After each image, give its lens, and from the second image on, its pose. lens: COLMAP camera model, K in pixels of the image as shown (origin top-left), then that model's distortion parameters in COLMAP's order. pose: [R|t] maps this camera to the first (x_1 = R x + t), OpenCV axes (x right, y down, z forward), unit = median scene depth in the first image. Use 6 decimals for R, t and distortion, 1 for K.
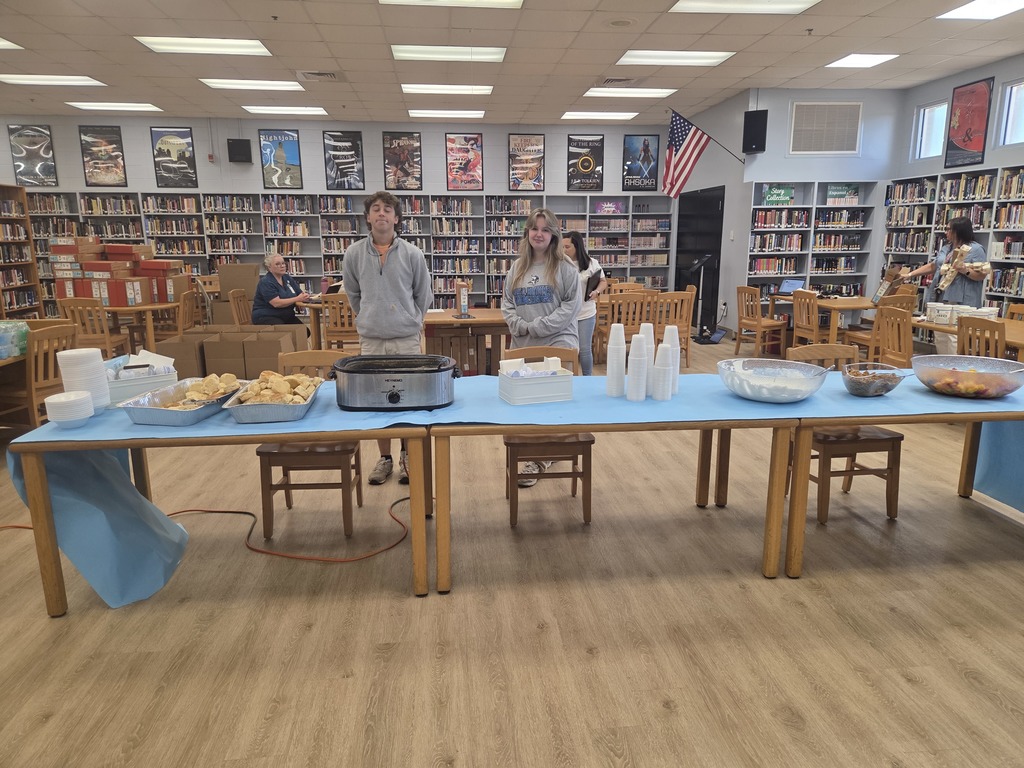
lens RADIAL K [[685.1, 0, 512.0], [0, 685.1, 384.0], [0, 0, 1]] dist [0.044161, -0.001632]
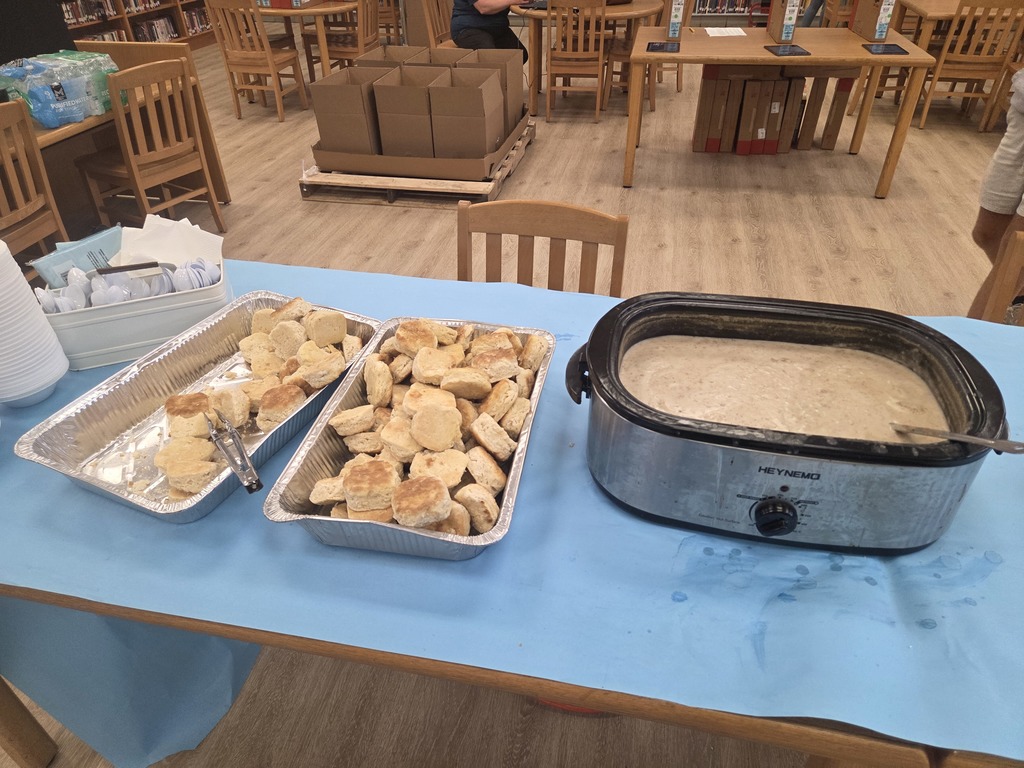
lens RADIAL K [[685.1, 0, 512.0], [0, 685.1, 384.0], [0, 0, 1]] dist [0.044161, -0.001632]
pose [[0.953574, 0.163855, -0.252682, -0.121383], [-0.049834, 0.913317, 0.404189, -0.085293], [0.297007, -0.372832, 0.879081, 0.403502]]
